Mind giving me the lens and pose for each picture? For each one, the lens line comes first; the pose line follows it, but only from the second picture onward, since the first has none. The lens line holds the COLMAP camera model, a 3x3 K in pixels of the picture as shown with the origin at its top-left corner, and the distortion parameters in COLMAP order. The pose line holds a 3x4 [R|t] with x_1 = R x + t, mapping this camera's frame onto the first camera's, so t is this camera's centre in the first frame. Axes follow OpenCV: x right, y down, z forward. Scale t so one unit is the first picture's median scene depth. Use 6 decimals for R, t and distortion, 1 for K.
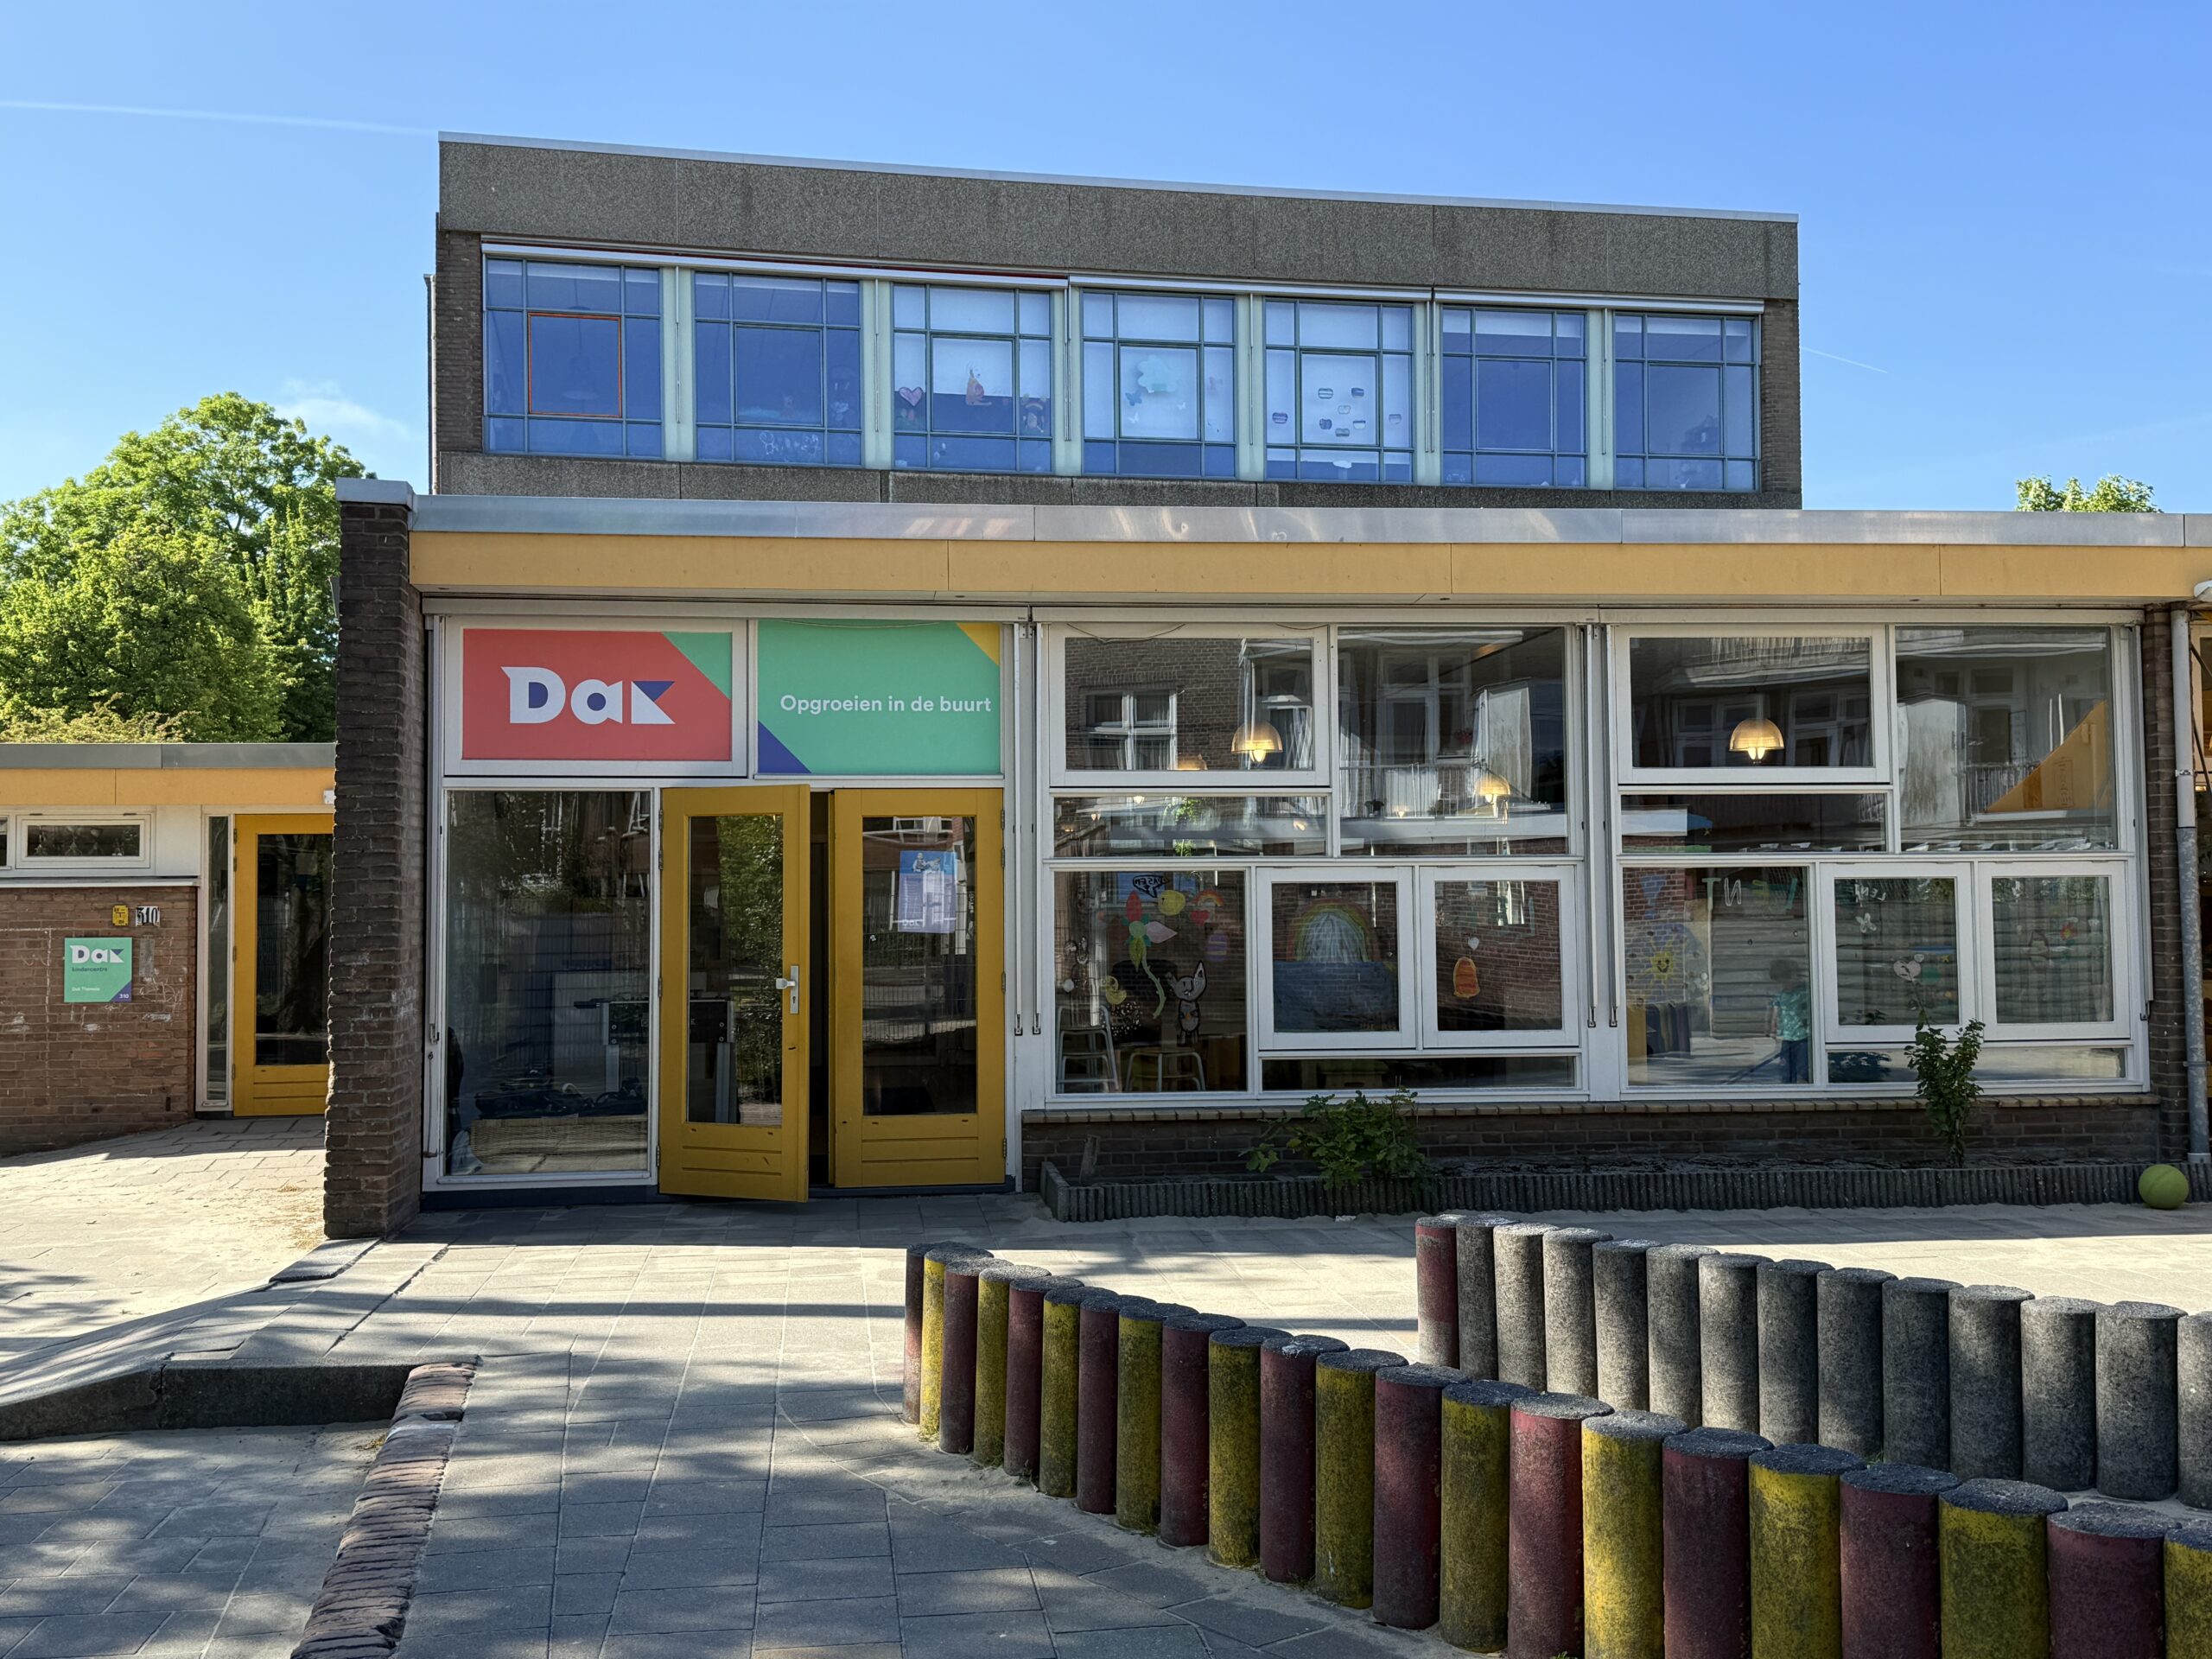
lens RADIAL K [[2160.7, 0, 1078.8], [0, 2160.7, 823.2], [0, 0, 1]] dist [0.214985, -0.457622]
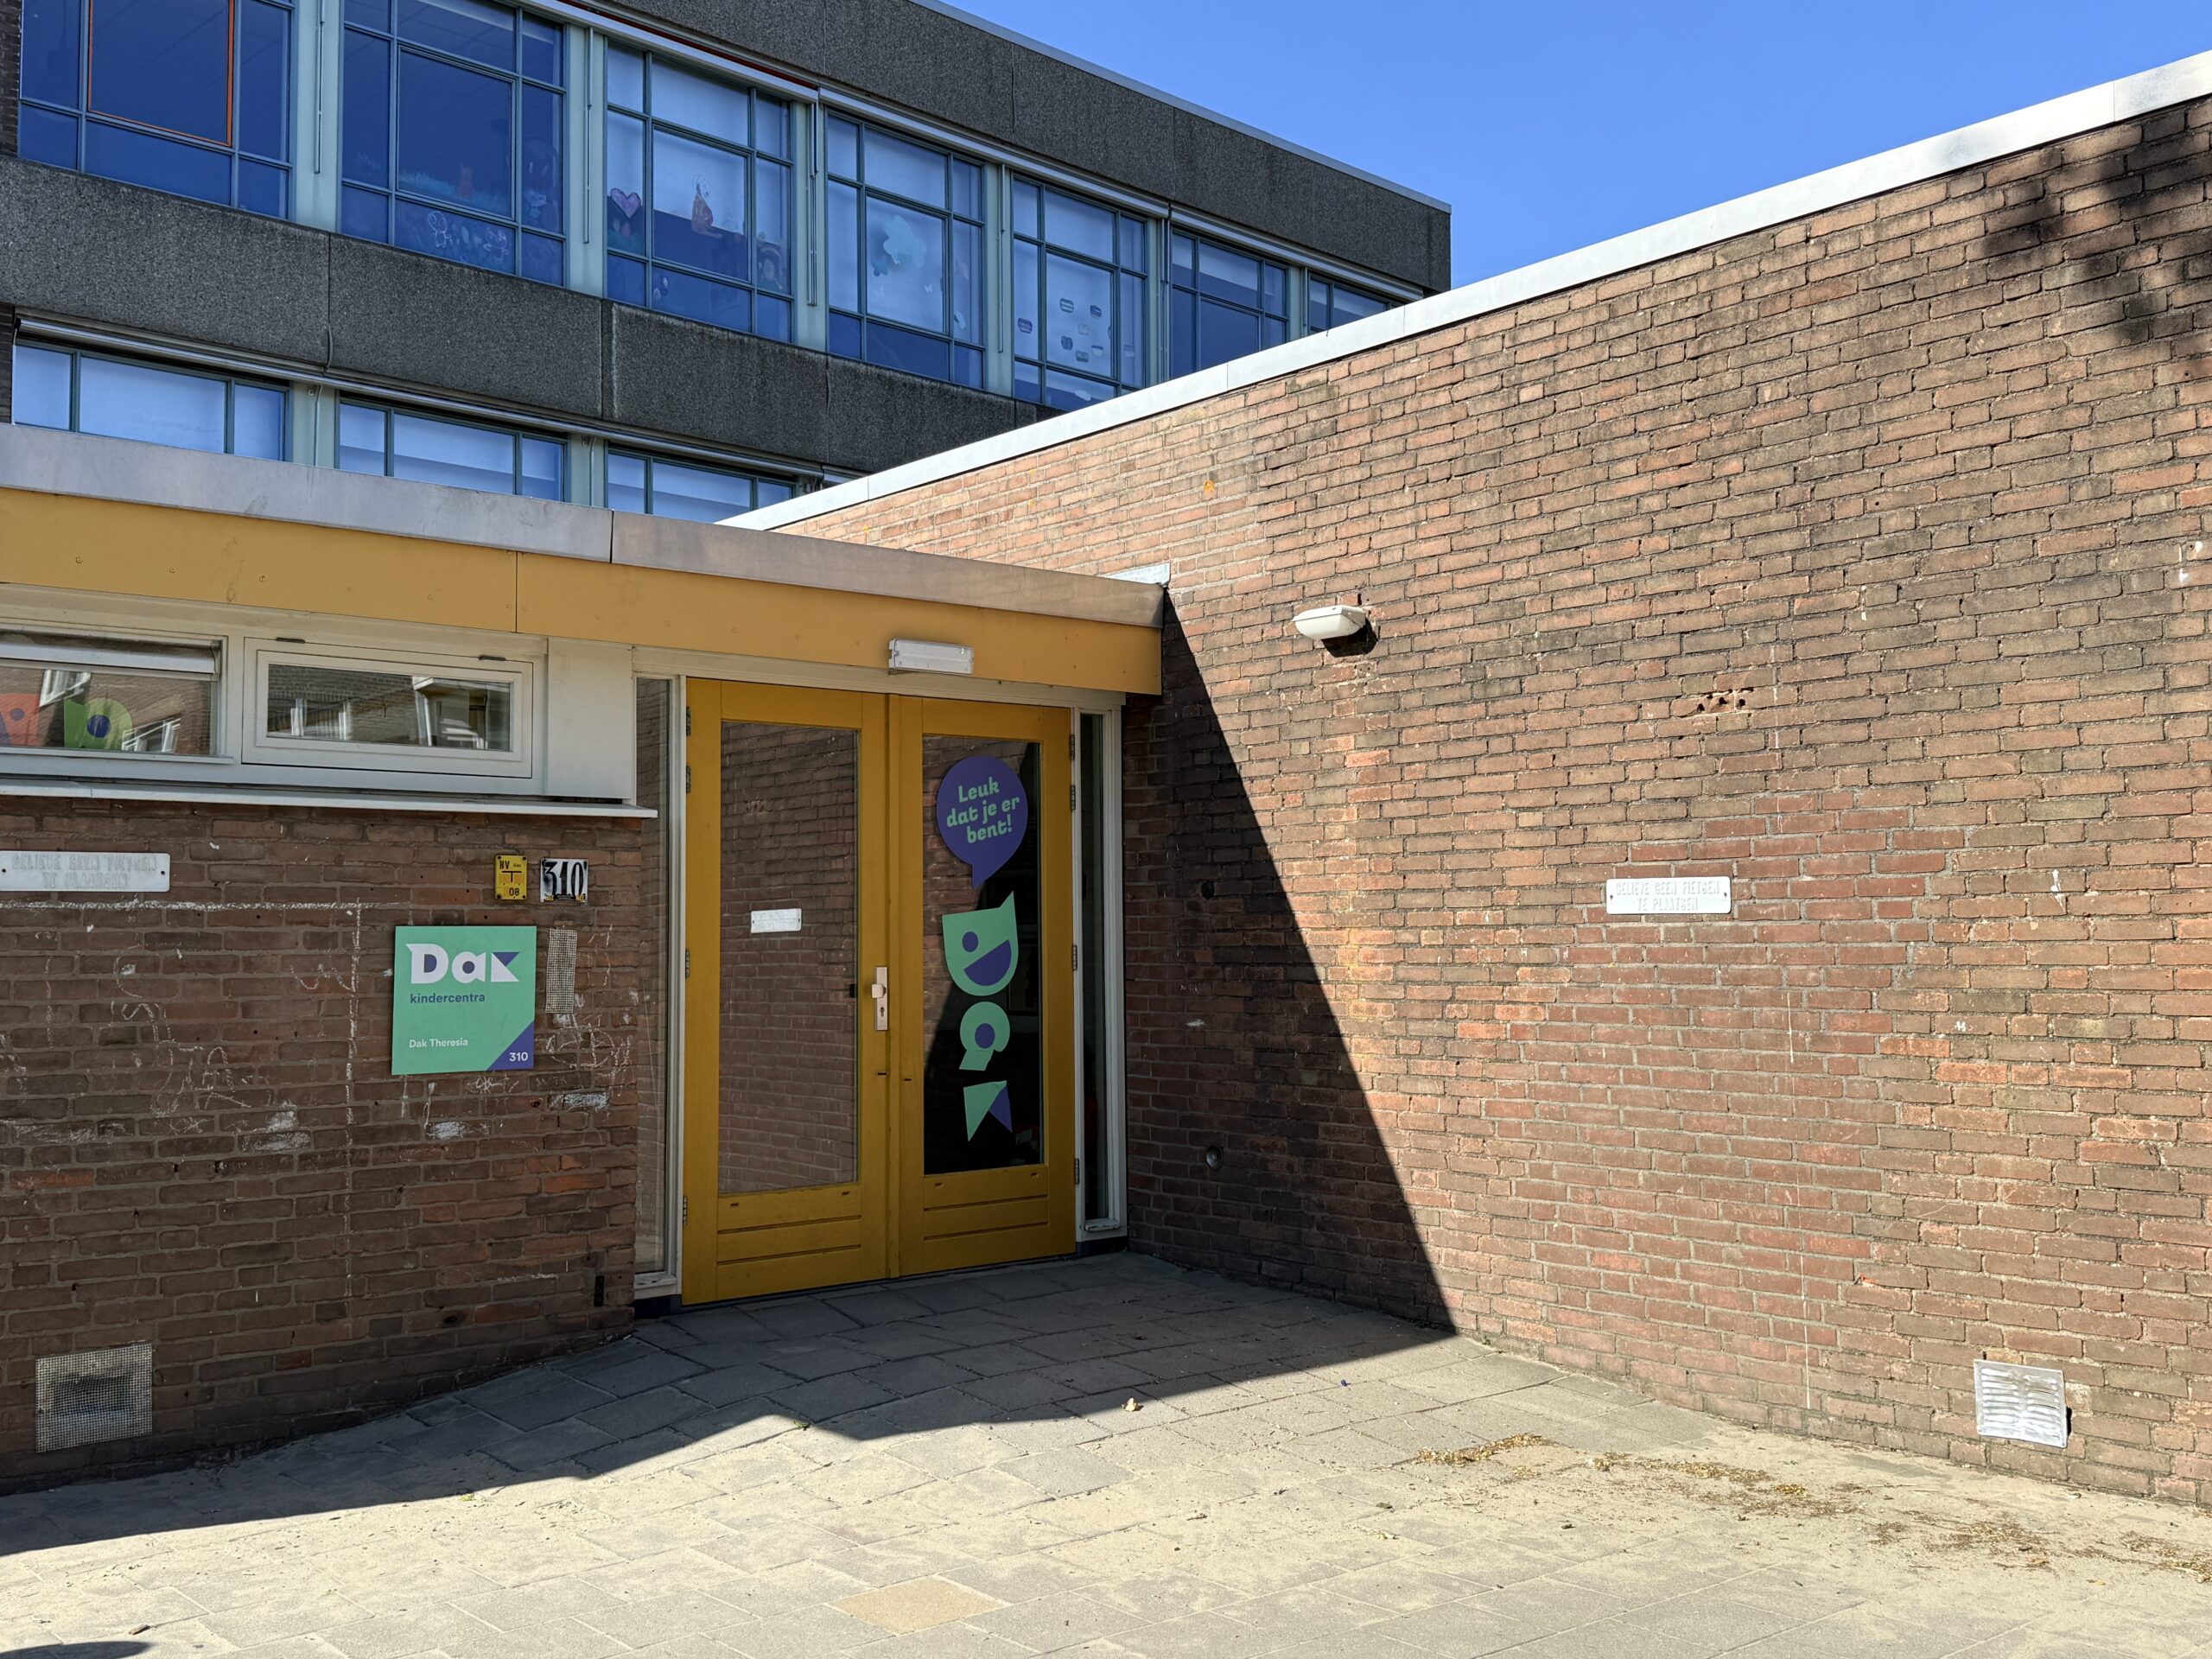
lens RADIAL K [[2141.6, 0, 1106.0], [0, 2141.6, 829.5], [0, 0, 1]] dist [0.220599, -0.450380]
pose [[0.844690, 0.033337, 0.534217, -0.323376], [-0.022980, 0.999397, -0.026031, 0.023183], [-0.534763, 0.009711, 0.844947, 0.320130]]
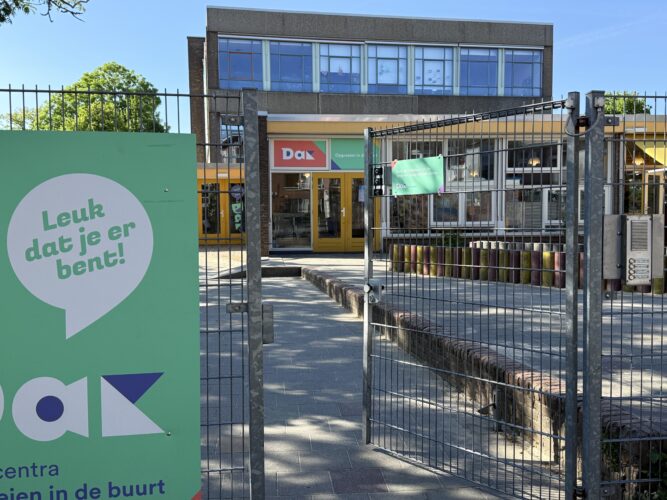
lens RADIAL K [[645.8, 0, 333.5], [0, 645.8, 250.0], [0, 0, 1]] dist [0.220599, -0.450380]
pose [[0.999971, 0.001322, -0.007487, -0.052321], [-0.000596, 0.995368, 0.096136, 0.007332], [0.007579, -0.096128, 0.995340, -0.203708]]
